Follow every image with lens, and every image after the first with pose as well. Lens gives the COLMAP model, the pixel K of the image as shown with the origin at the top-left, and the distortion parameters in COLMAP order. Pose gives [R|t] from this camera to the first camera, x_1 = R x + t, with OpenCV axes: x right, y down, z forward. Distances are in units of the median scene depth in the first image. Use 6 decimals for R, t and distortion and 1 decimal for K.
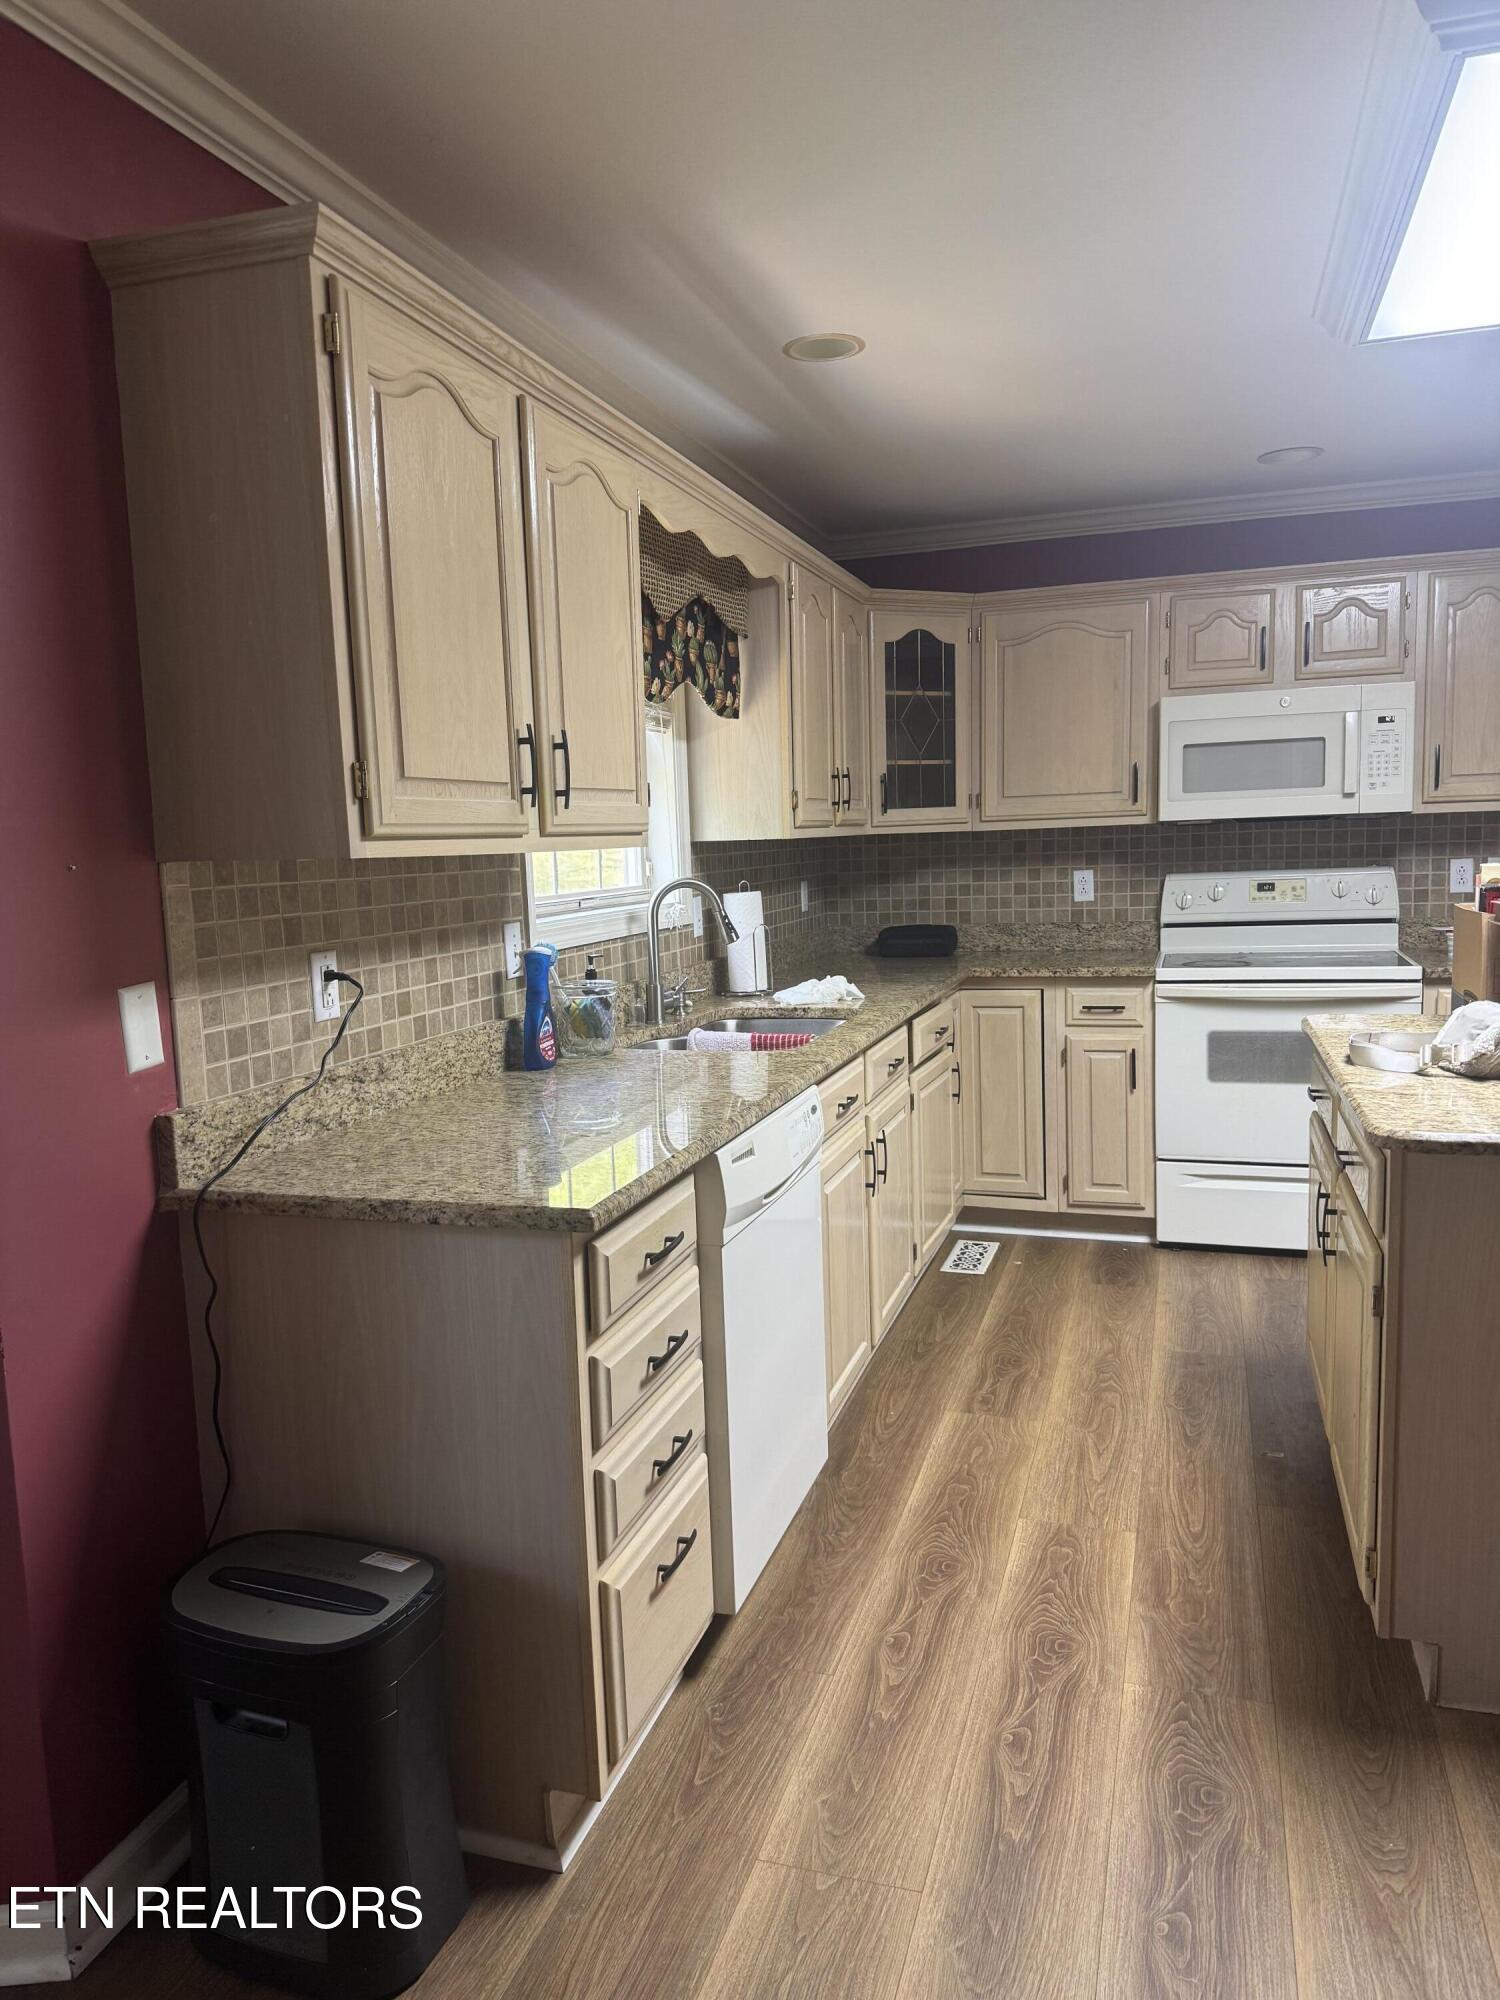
lens RADIAL K [[1393.8, 0, 749.8], [0, 1393.8, 1006.3], [0, 0, 1]] dist [0.122233, -0.193720]
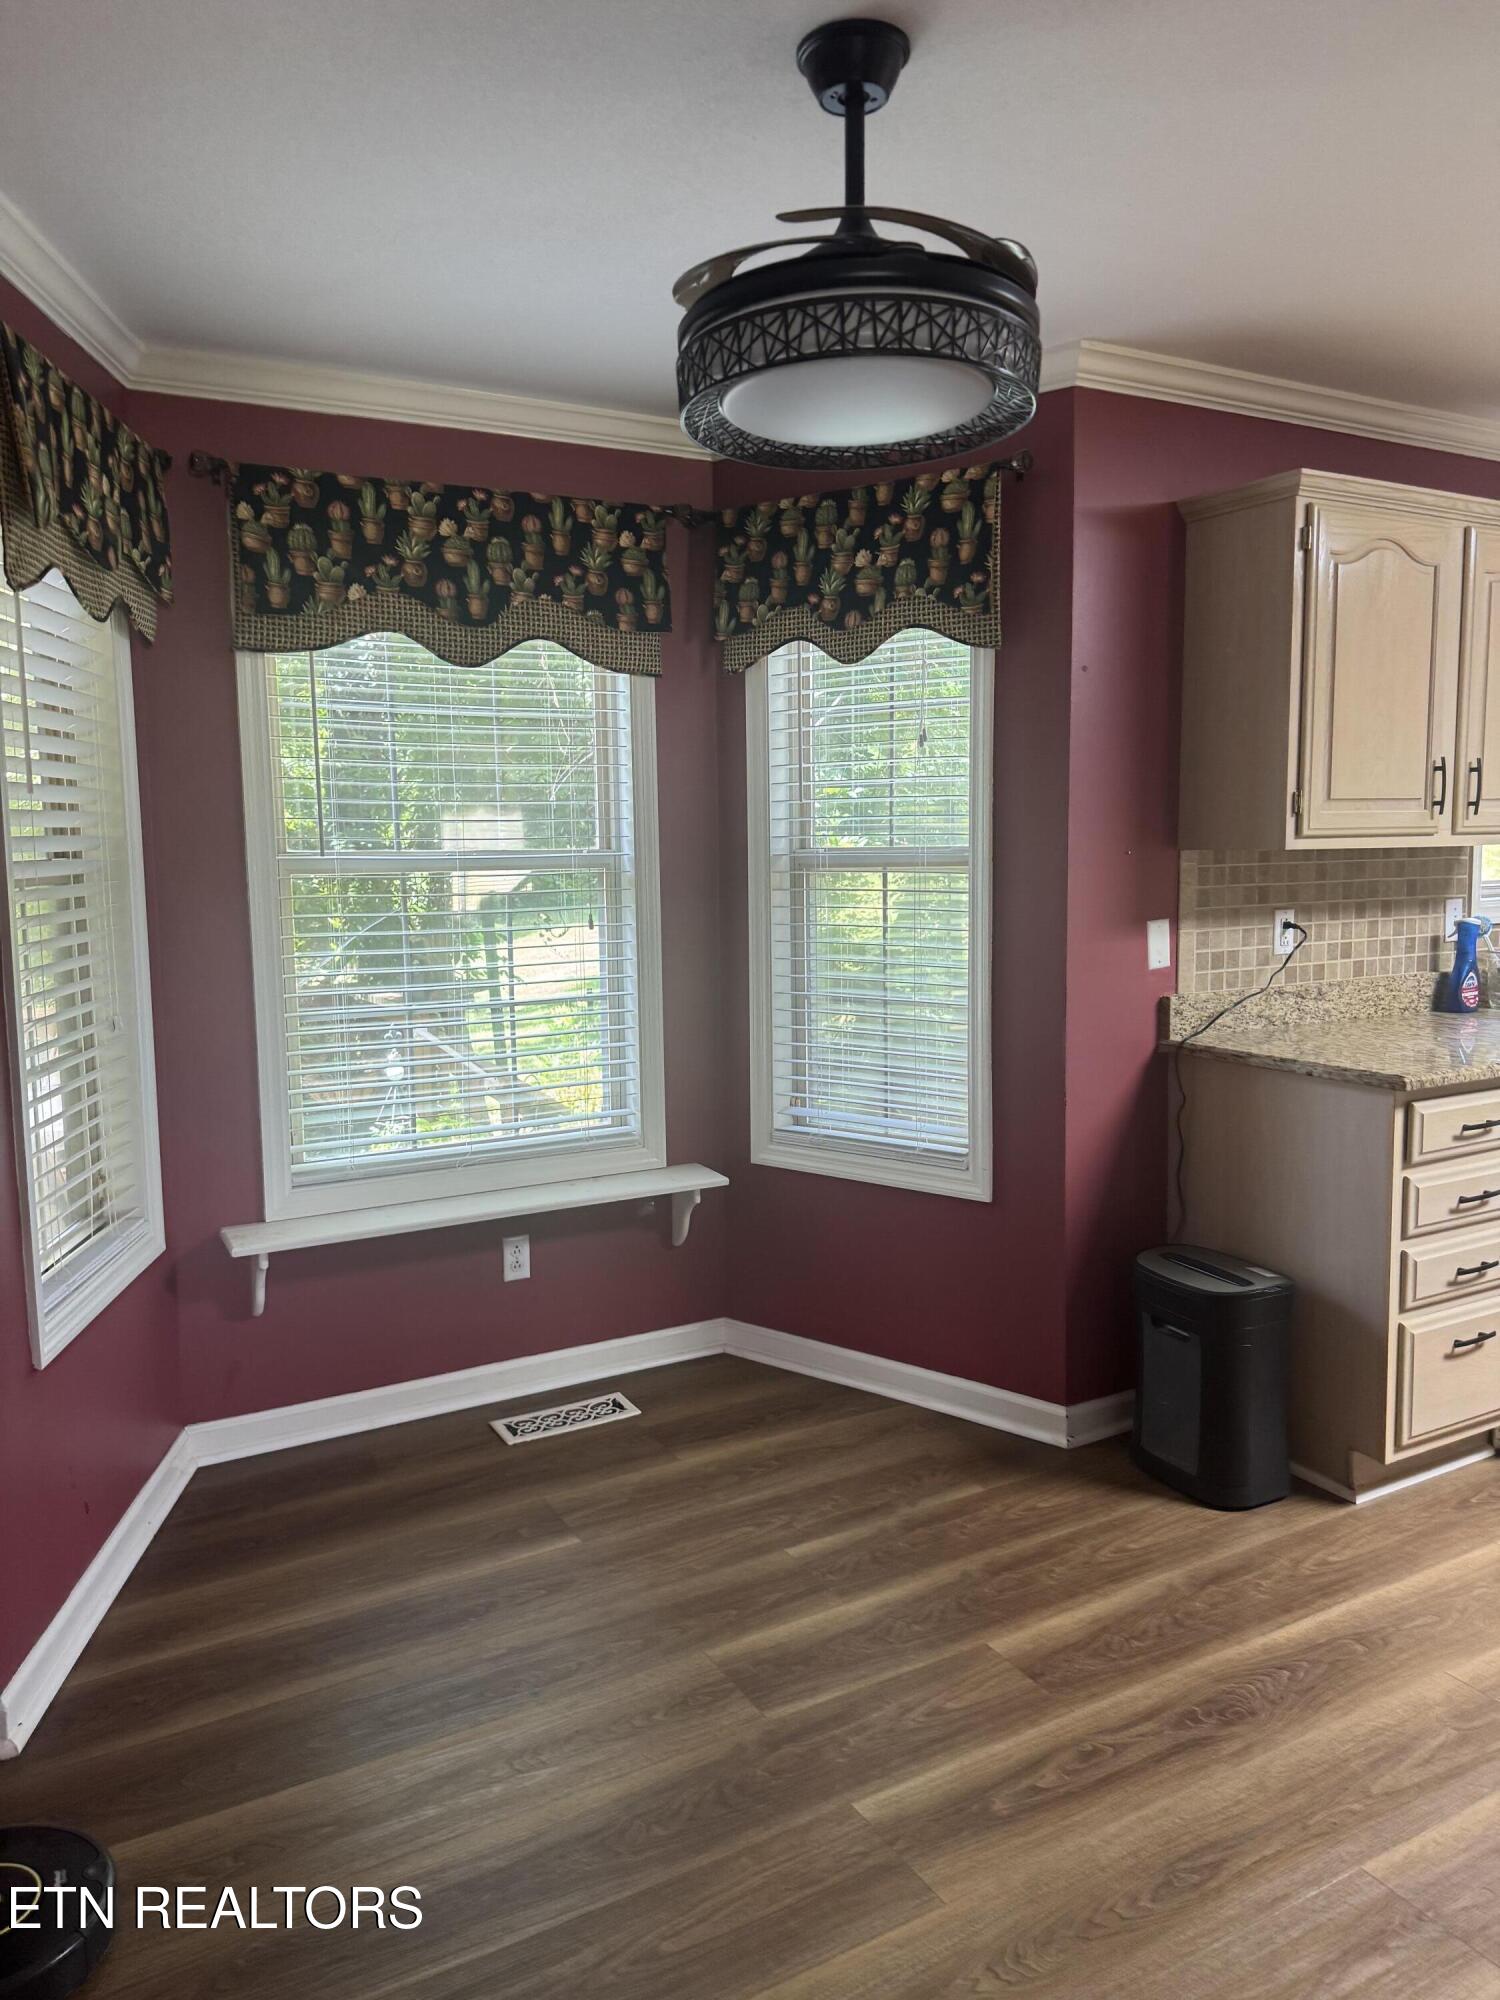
lens RADIAL K [[1393.8, 0, 749.8], [0, 1393.8, 1006.3], [0, 0, 1]] dist [0.122233, -0.193720]
pose [[0.726995, 0.102778, -0.678907, 0.365004], [-0.092813, 0.994369, 0.051148, 0.046196], [0.680341, 0.025827, 0.732440, -0.574470]]
